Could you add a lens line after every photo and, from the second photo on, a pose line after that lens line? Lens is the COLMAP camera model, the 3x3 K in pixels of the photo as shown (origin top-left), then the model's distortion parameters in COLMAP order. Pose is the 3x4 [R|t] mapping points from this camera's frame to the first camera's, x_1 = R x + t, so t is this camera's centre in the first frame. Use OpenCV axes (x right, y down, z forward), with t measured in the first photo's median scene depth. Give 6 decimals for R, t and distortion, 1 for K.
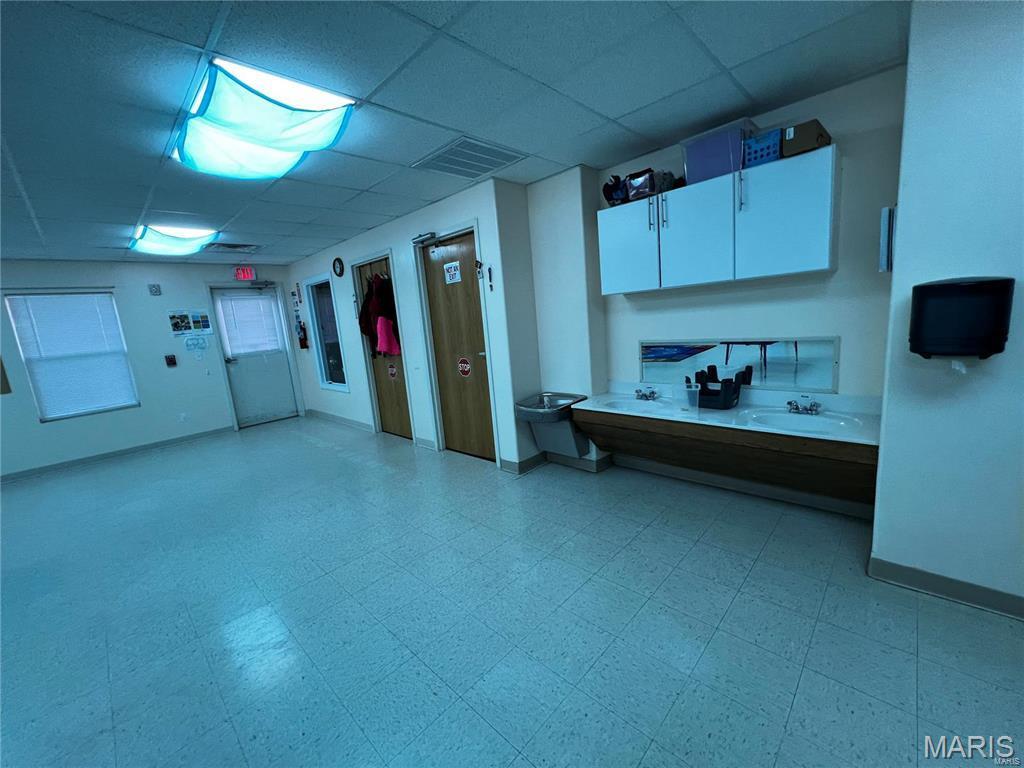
lens RADIAL K [[409.0, 0, 511.9], [0, 409.0, 387.1], [0, 0, 1]] dist [-0.002161, 0.000339]
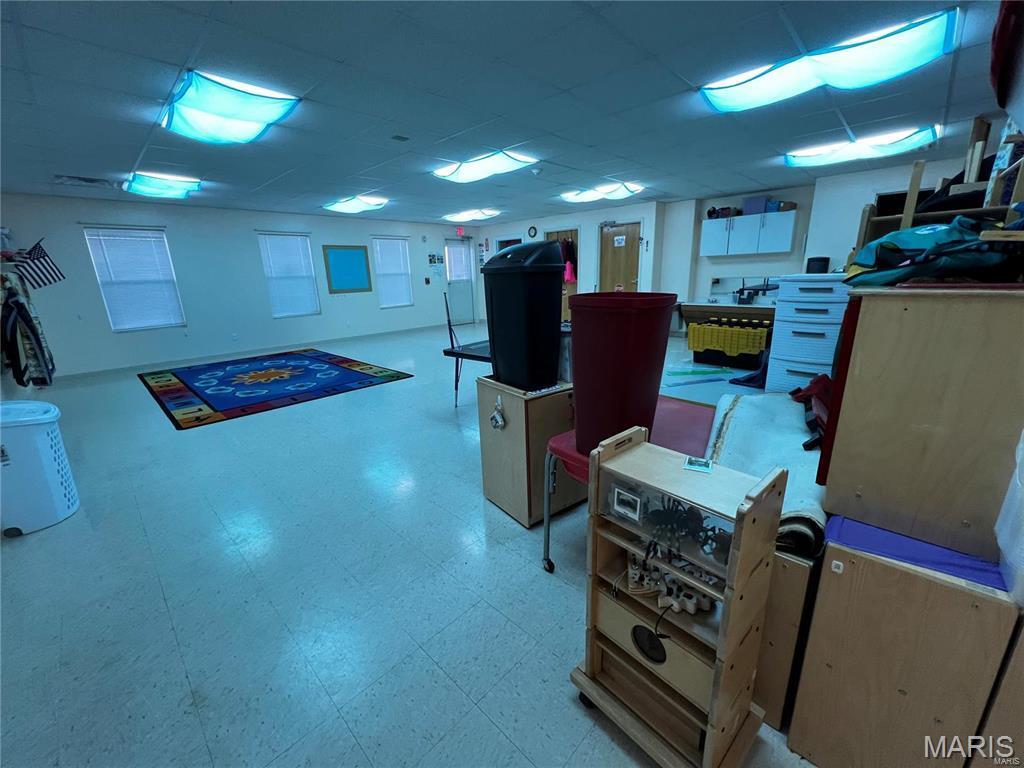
lens RADIAL K [[409.0, 0, 511.9], [0, 409.0, 387.1], [0, 0, 1]] dist [-0.002161, 0.000339]
pose [[0.998522, 0.052497, 0.014057, -0.762396], [-0.053614, 0.993874, 0.096640, 0.316260], [-0.008897, -0.097250, 0.995220, -1.257848]]
